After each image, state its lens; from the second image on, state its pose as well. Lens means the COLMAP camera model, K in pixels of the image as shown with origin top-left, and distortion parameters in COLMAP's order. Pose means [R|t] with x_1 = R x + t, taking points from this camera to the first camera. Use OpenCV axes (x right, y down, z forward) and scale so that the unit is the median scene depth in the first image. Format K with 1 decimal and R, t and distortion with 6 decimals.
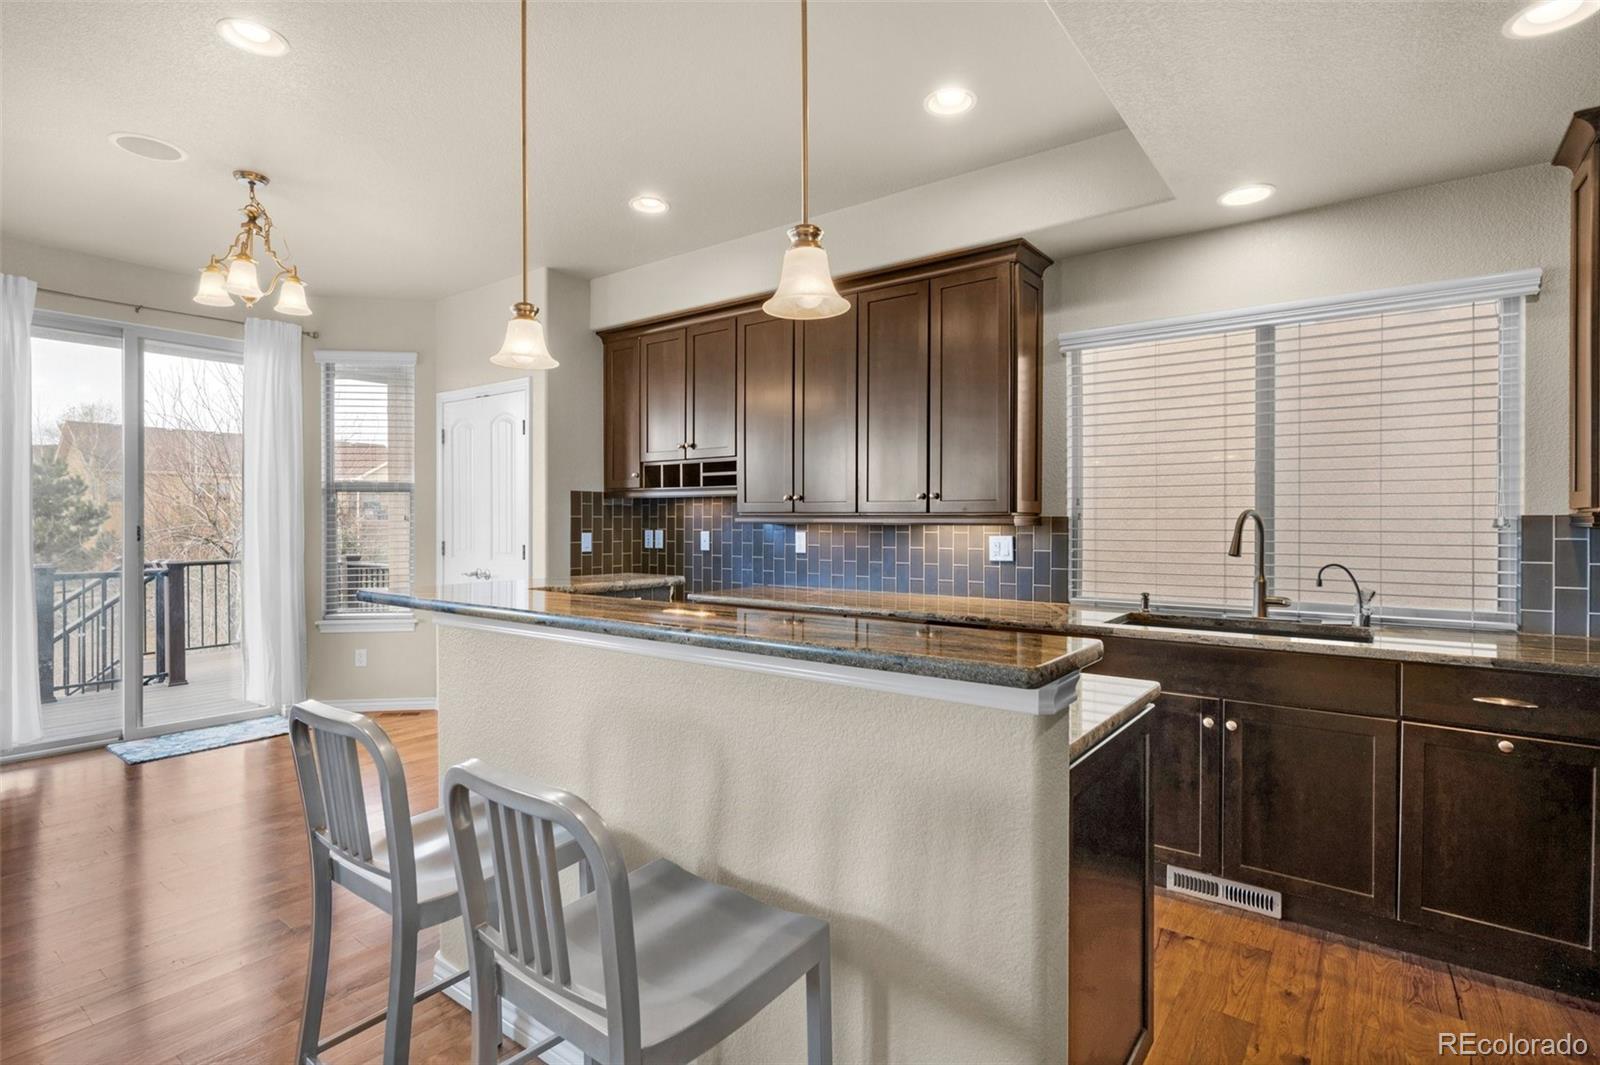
lens RADIAL K [[776.3, 0, 801.4], [0, 776.3, 527.1], [0, 0, 1]] dist [0.002180, 0.000234]
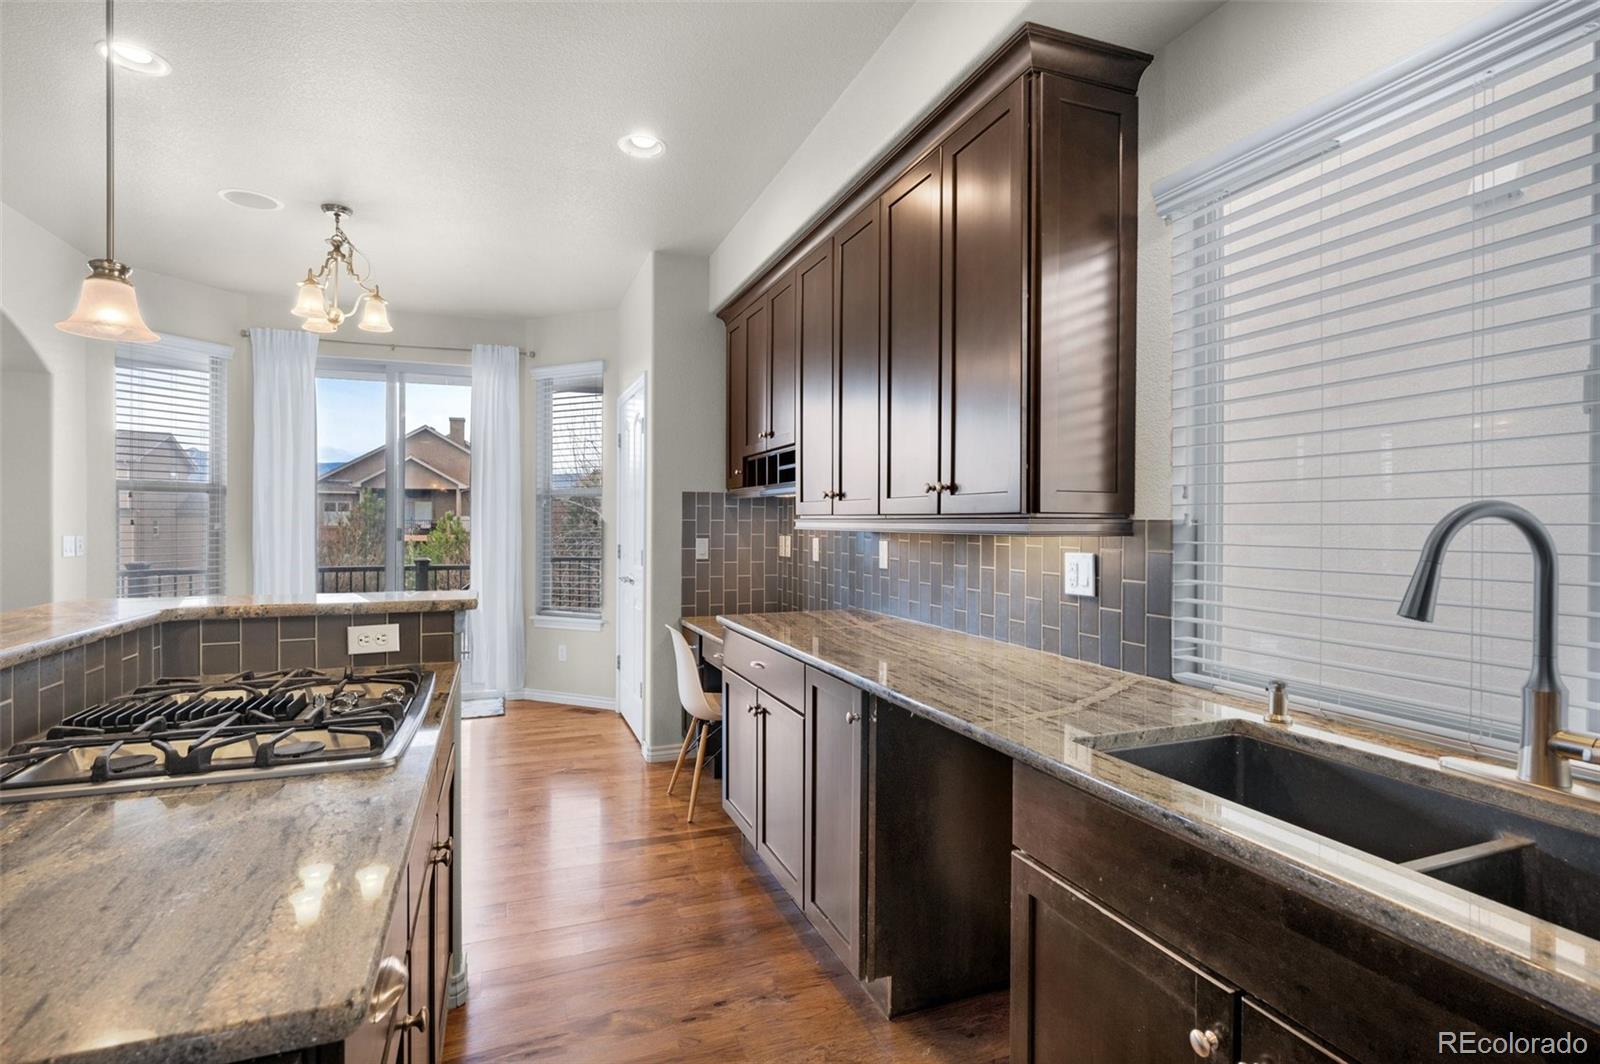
lens RADIAL K [[776.3, 0, 805.9], [0, 776.3, 527.5], [0, 0, 1]] dist [0.002180, 0.000234]
pose [[0.849215, 0.004255, -0.528031, 0.345122], [-0.005990, 0.999981, -0.001575, -0.005166], [0.528014, 0.004500, 0.849224, 0.342372]]
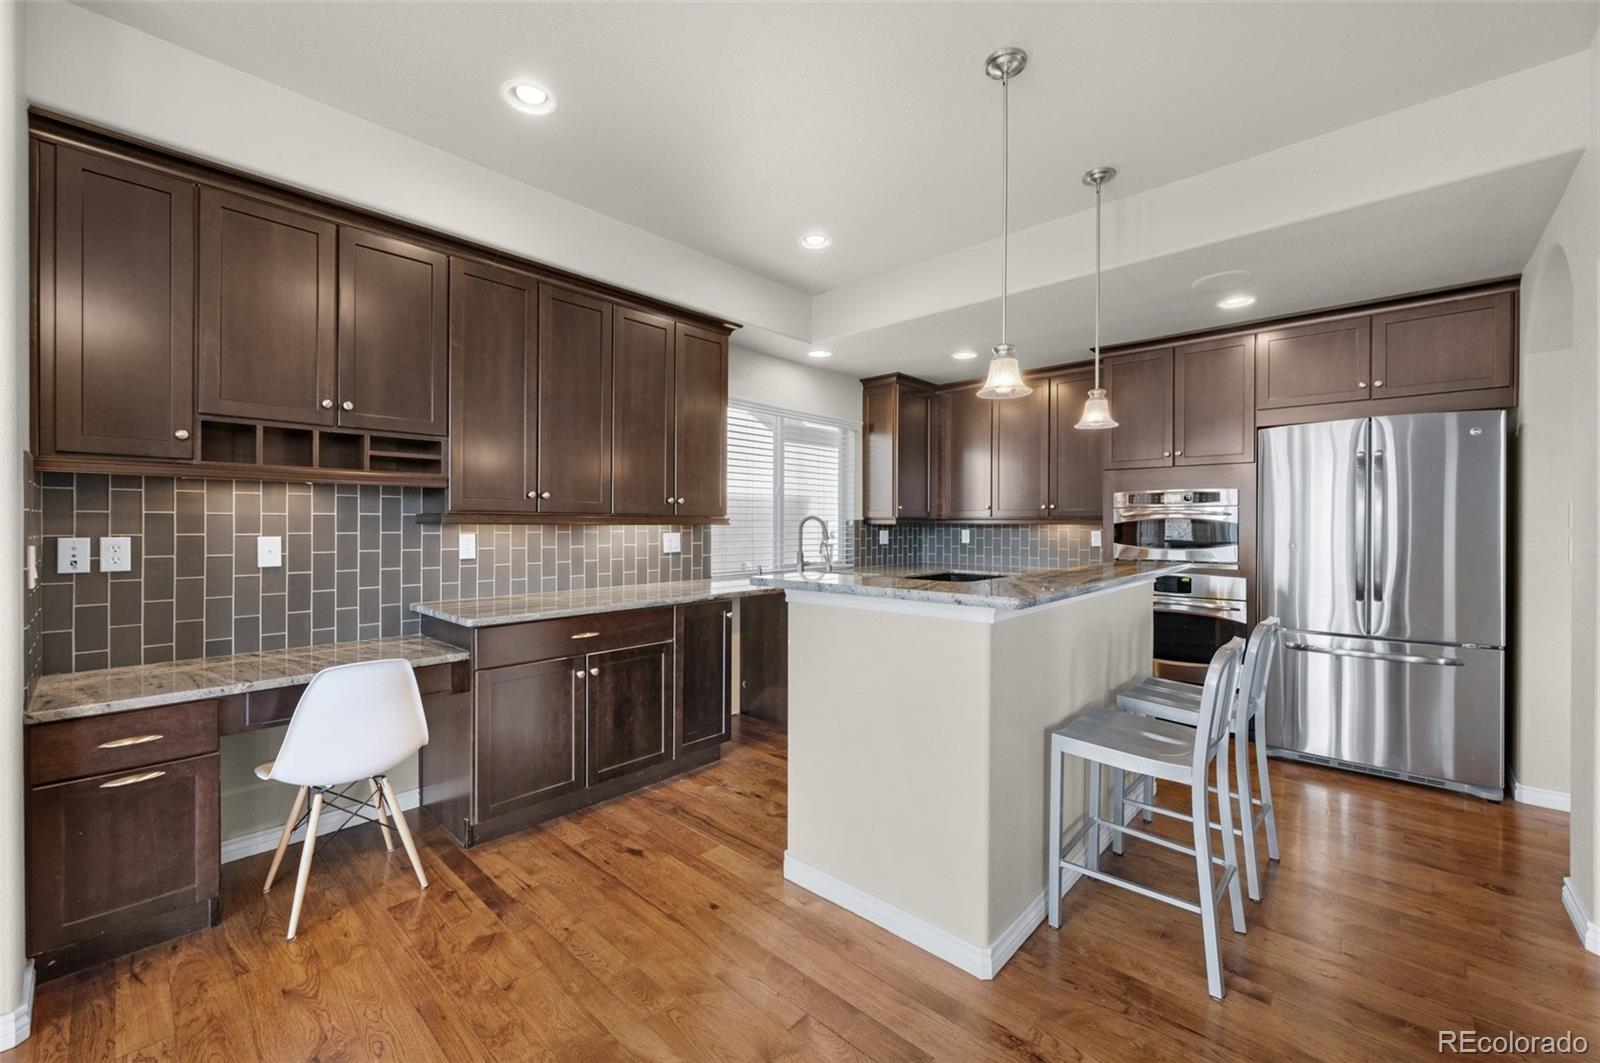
lens RADIAL K [[639.5, 0, 802.7], [0, 639.5, 525.1], [0, 0, 1]] dist [-0.000432, -0.000134]
pose [[0.095404, -0.005980, 0.995421, -0.686325], [0.003014, 0.999979, 0.005719, -0.006262], [-0.995434, 0.002454, 0.095420, 0.600376]]
